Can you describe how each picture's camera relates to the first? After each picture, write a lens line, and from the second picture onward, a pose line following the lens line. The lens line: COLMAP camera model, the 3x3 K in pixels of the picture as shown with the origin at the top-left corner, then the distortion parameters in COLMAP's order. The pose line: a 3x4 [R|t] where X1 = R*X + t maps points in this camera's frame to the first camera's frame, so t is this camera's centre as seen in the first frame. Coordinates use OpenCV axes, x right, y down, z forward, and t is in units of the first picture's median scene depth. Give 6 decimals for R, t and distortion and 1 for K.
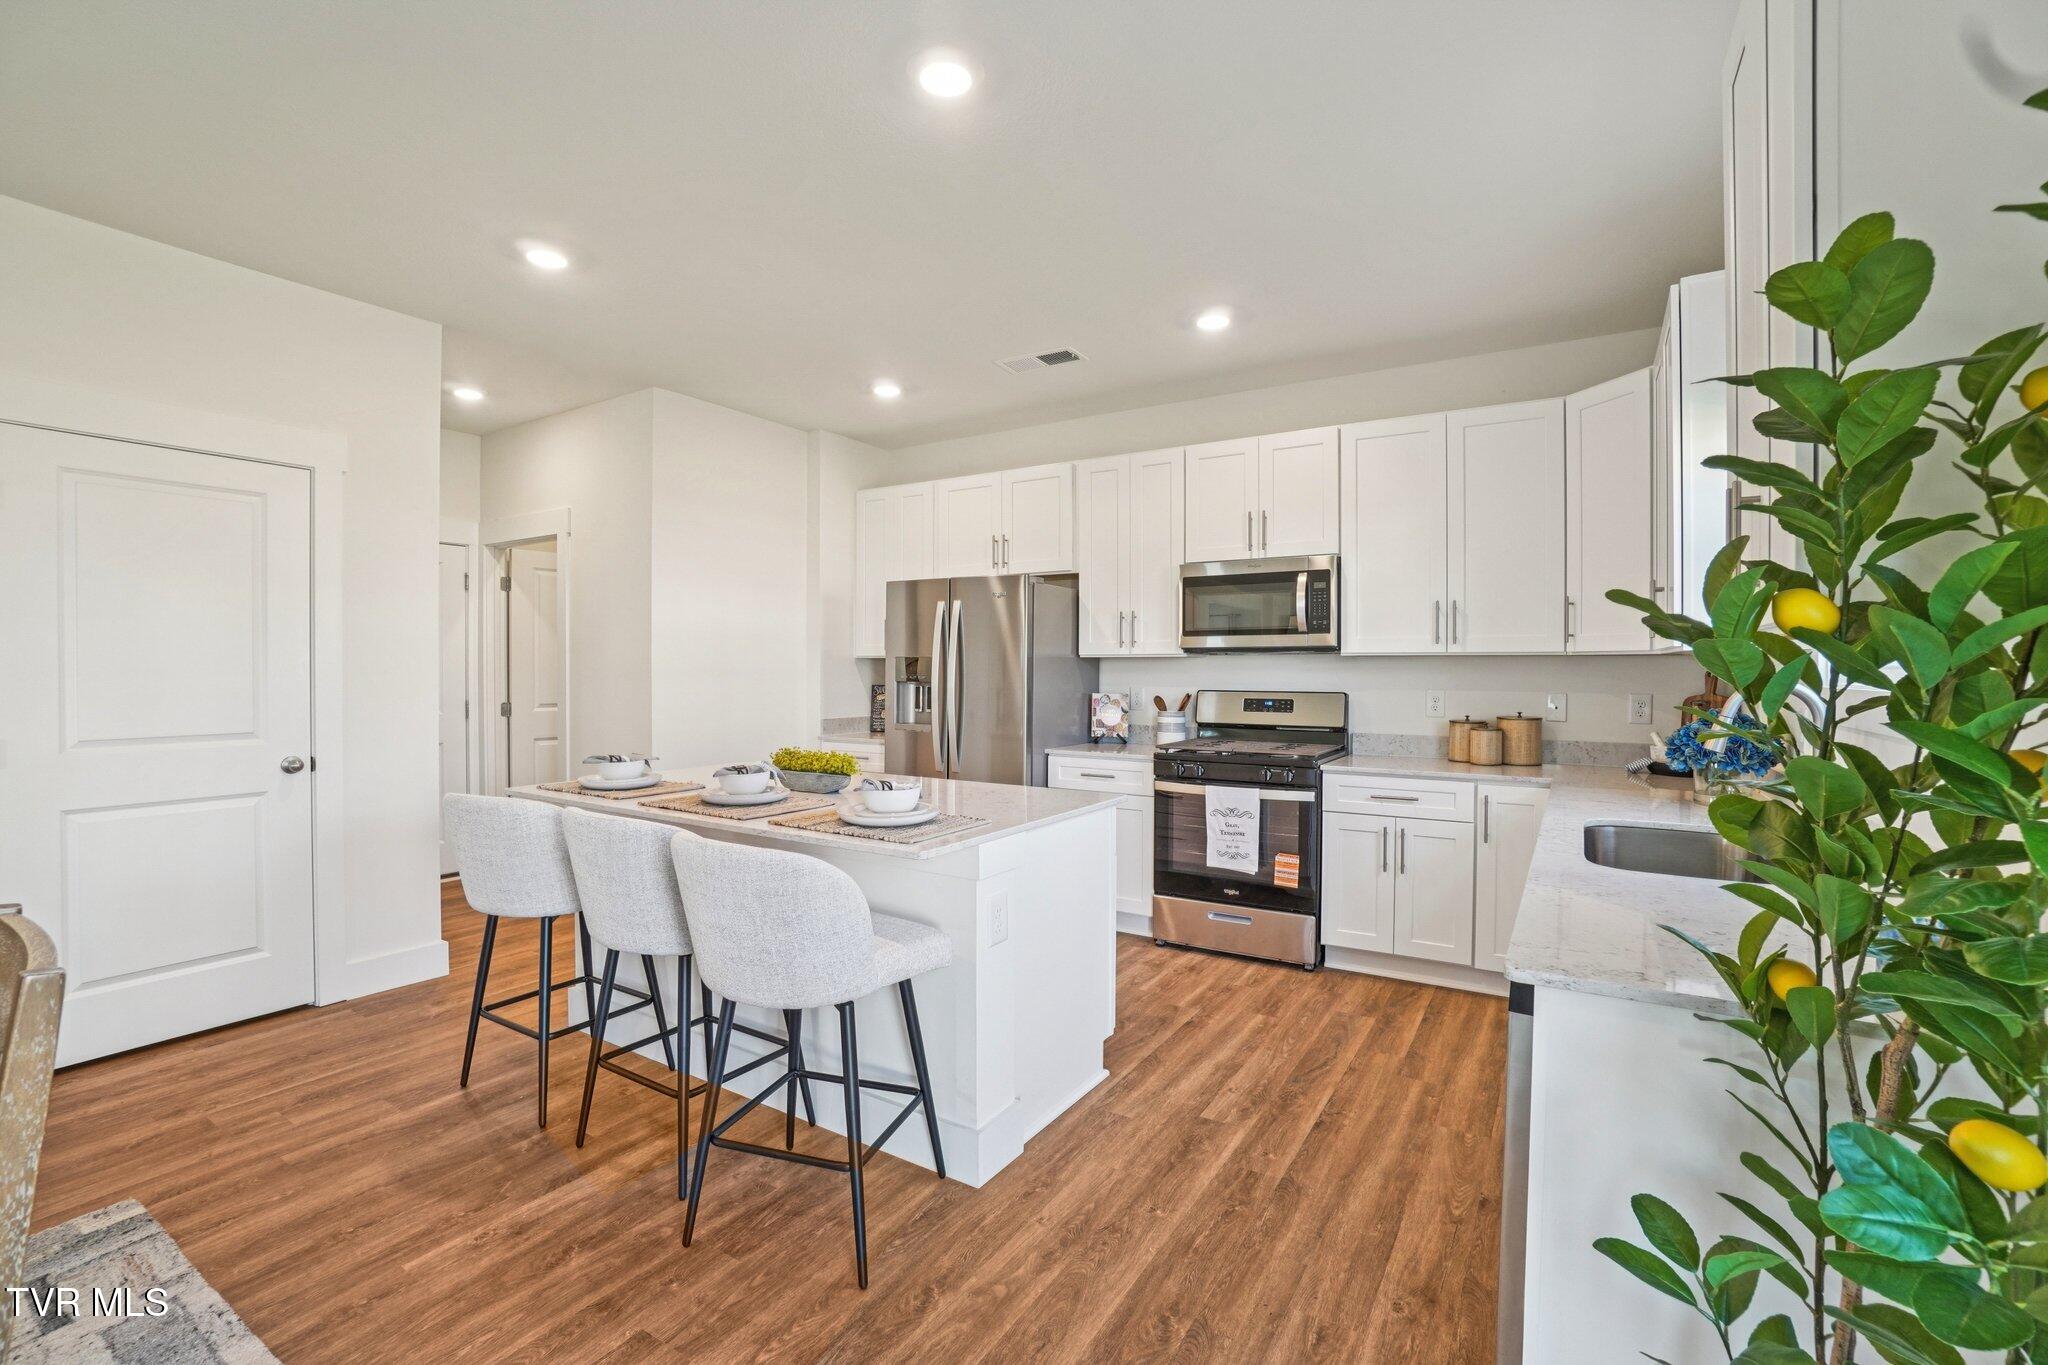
lens RADIAL K [[903.5, 0, 1018.0], [0, 903.5, 667.9], [0, 0, 1]] dist [-0.057418, 0.019172]
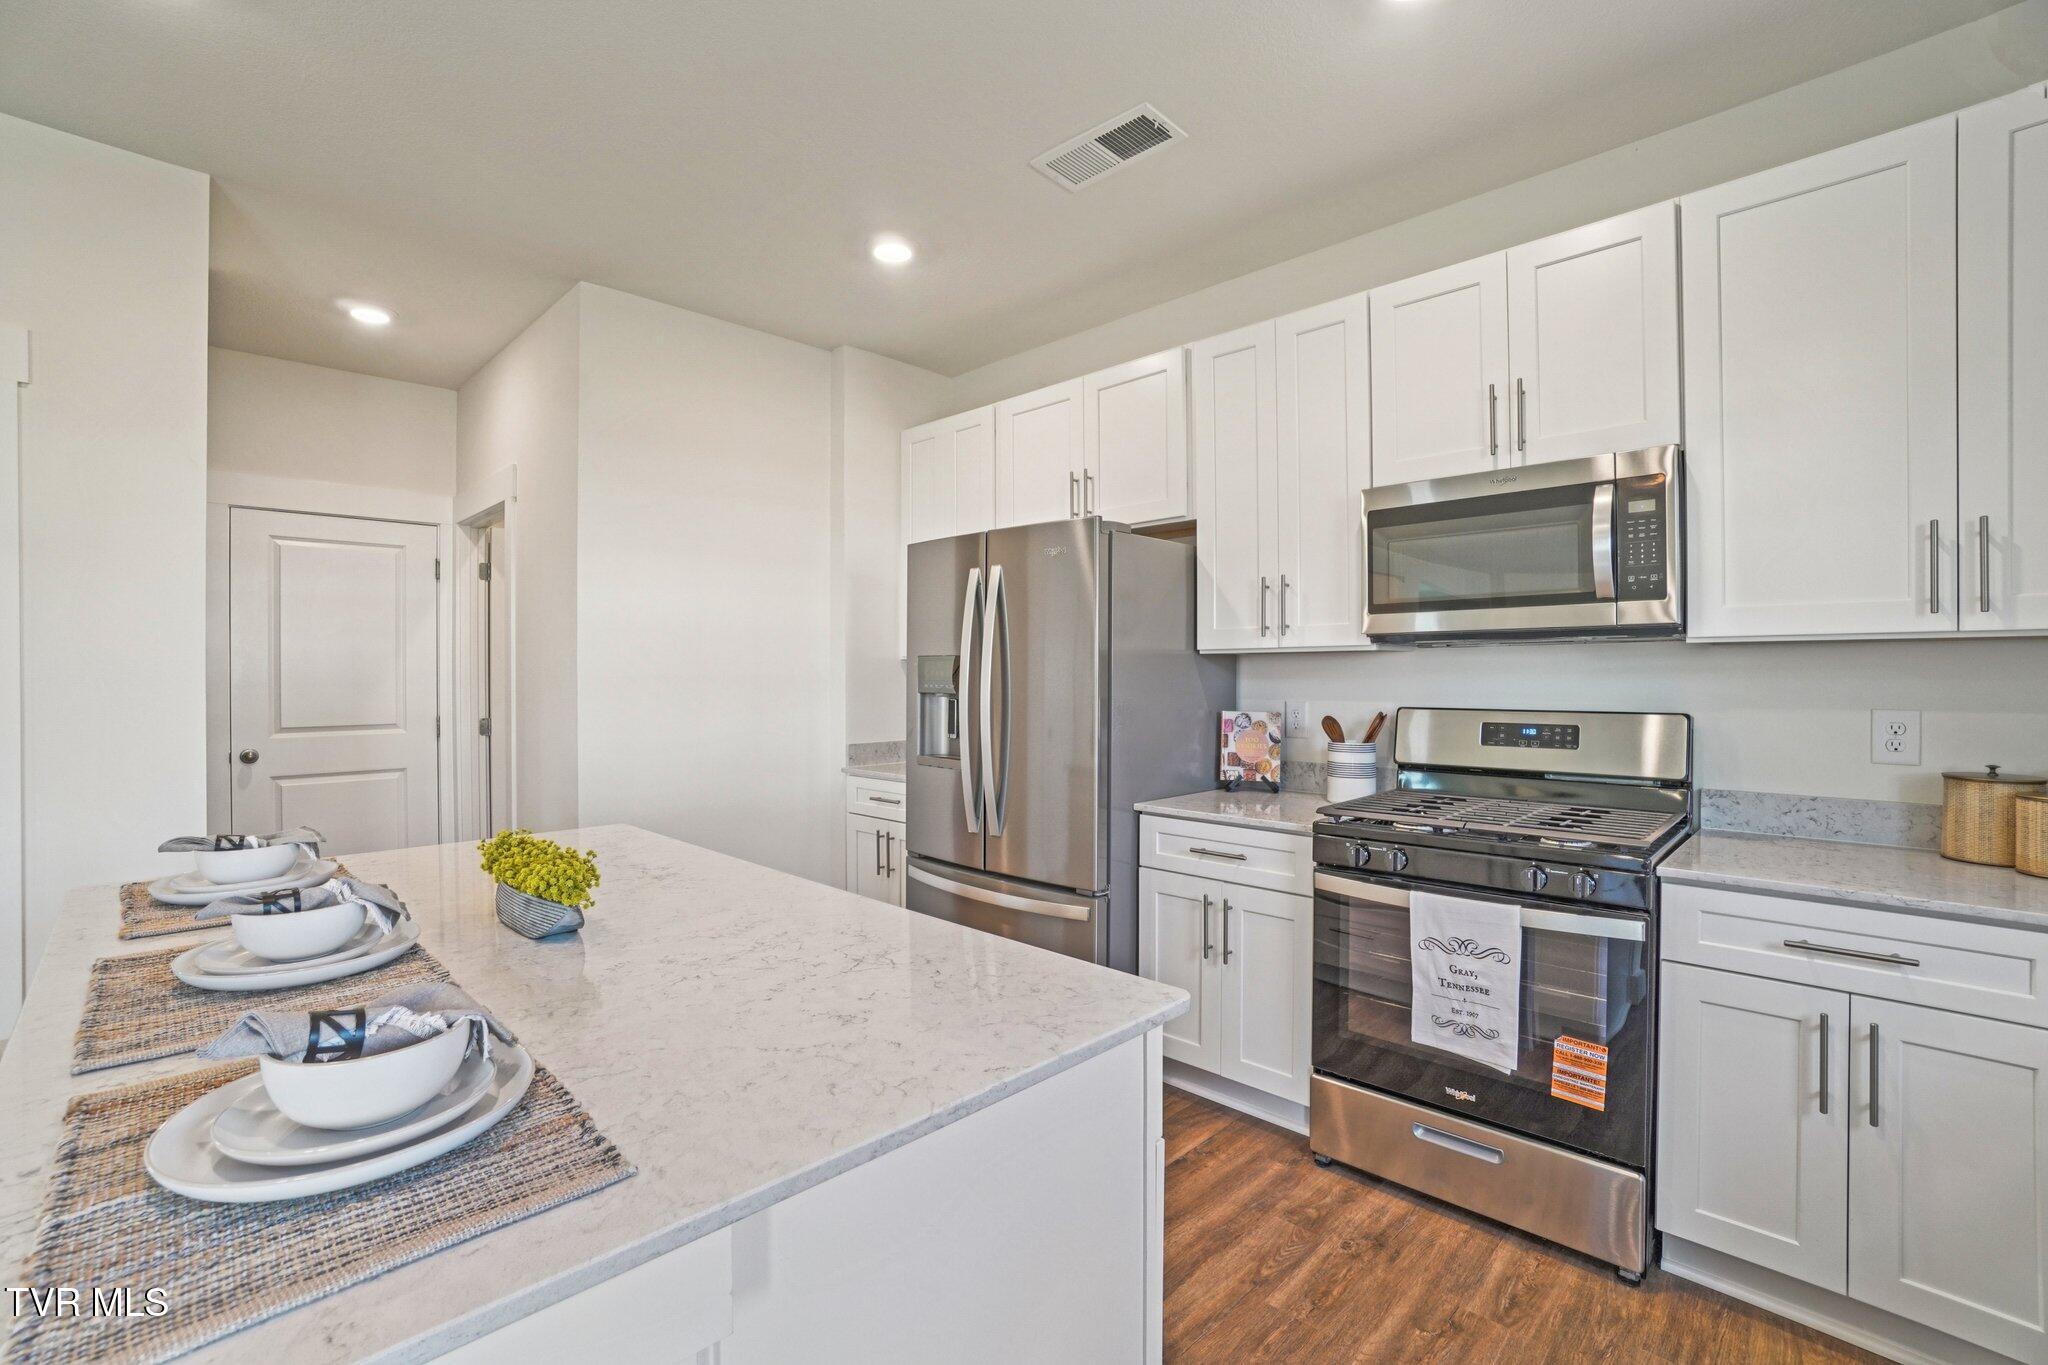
lens RADIAL K [[903.5, 0, 1018.2], [0, 903.5, 671.2], [0, 0, 1]] dist [-0.057418, 0.019172]
pose [[0.976495, -0.006193, -0.215451, 0.093119], [0.005775, 0.999980, -0.002571, 0.001441], [0.215463, 0.001266, 0.976511, 0.420046]]
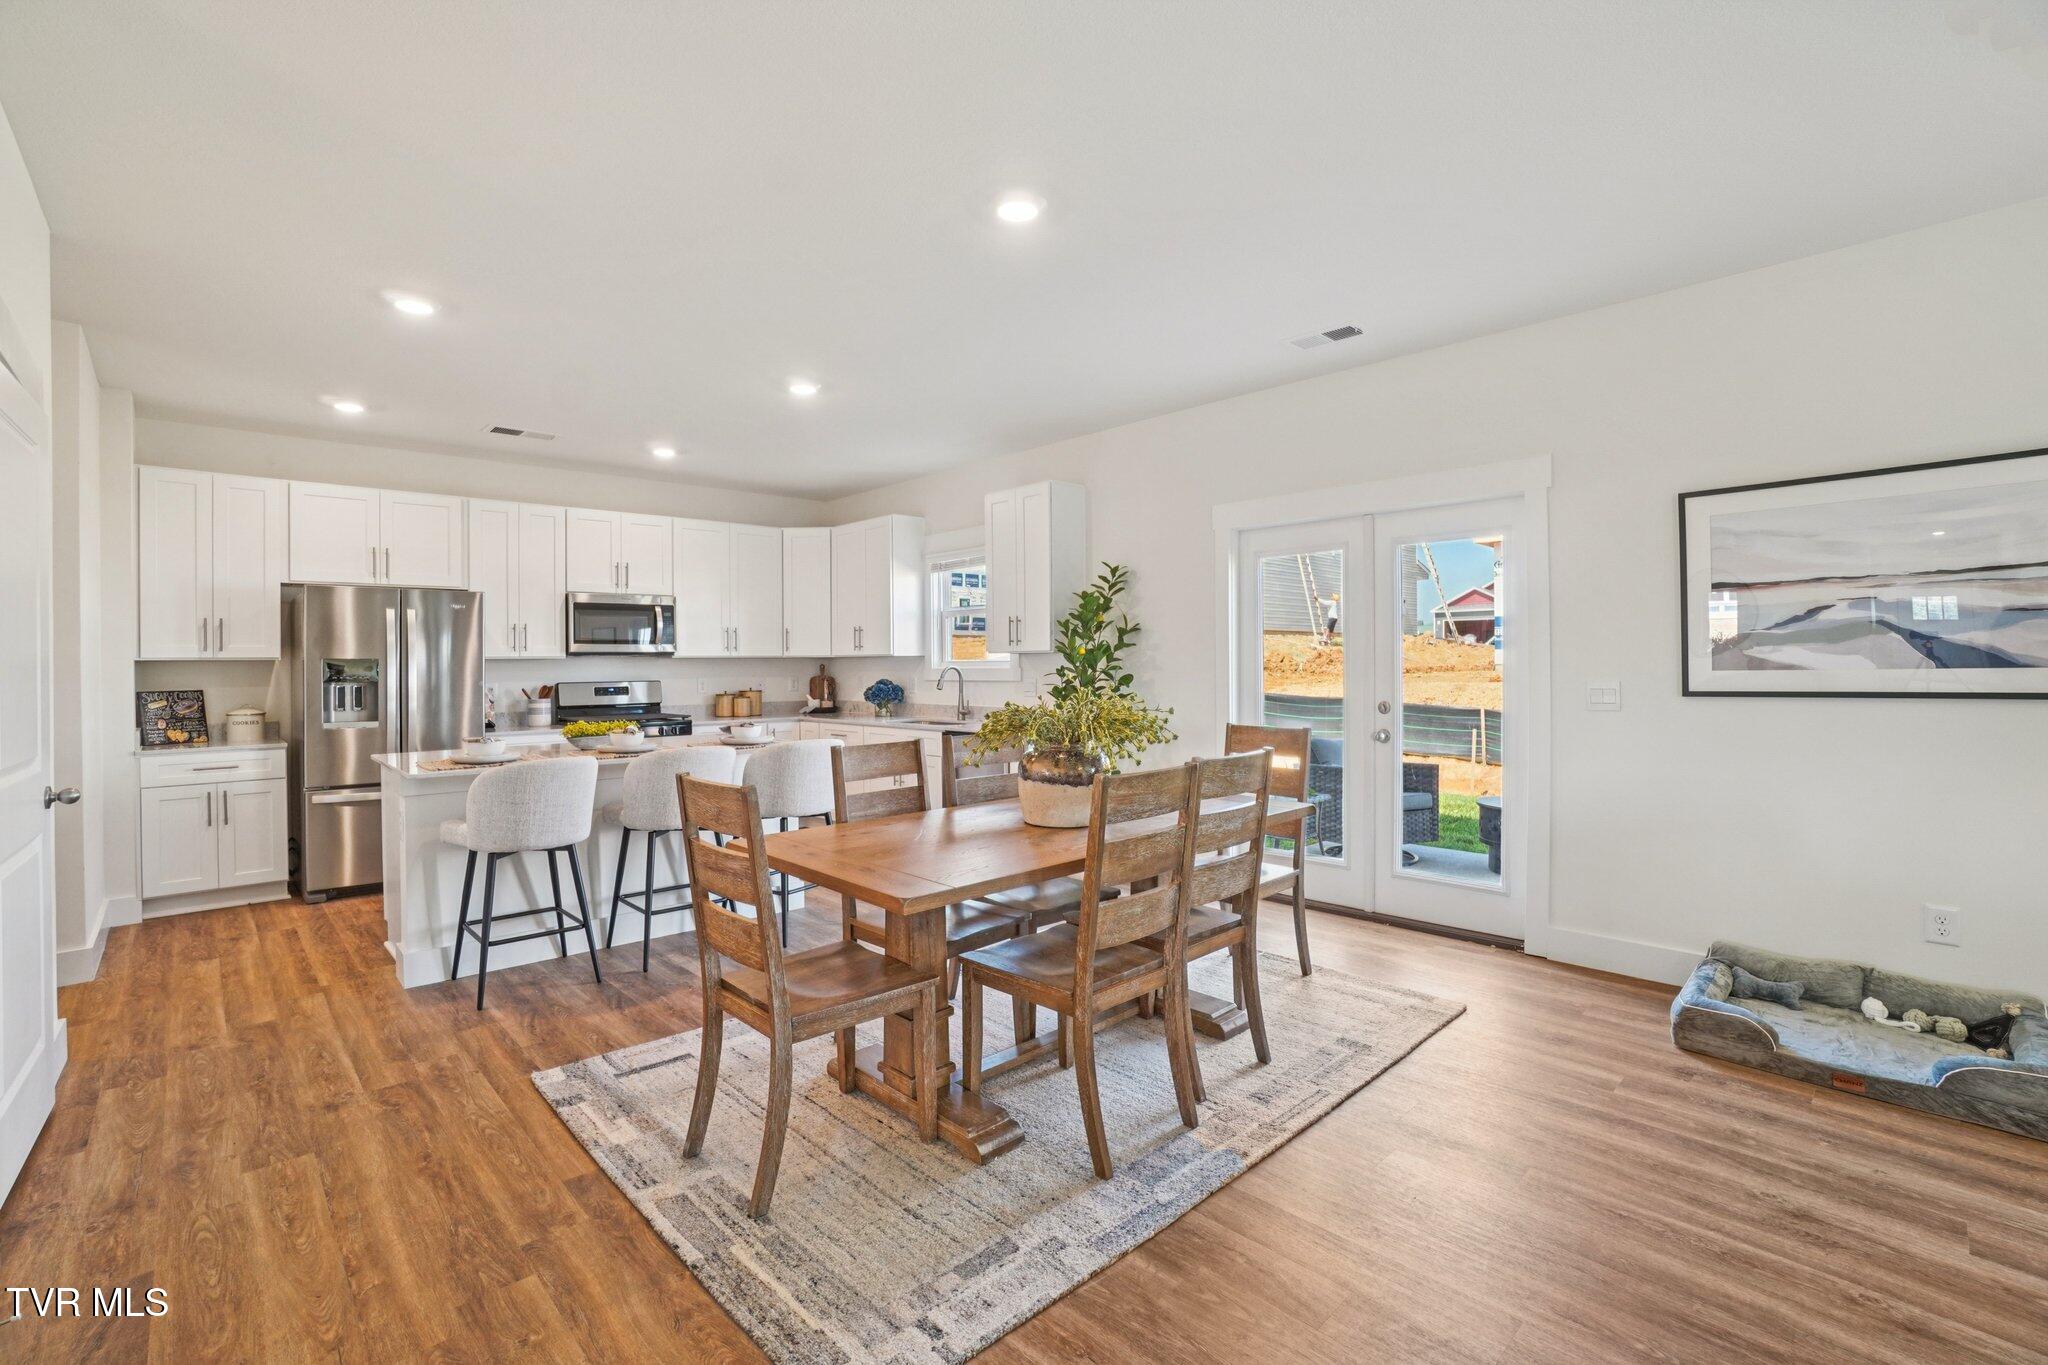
lens RADIAL K [[903.5, 0, 1020.3], [0, 903.5, 673.9], [0, 0, 1]] dist [-0.057418, 0.019172]
pose [[0.251140, -0.017471, 0.967793, -1.052369], [0.010047, 0.999830, 0.015442, -0.002963], [-0.967899, 0.005846, 0.251273, -0.029246]]
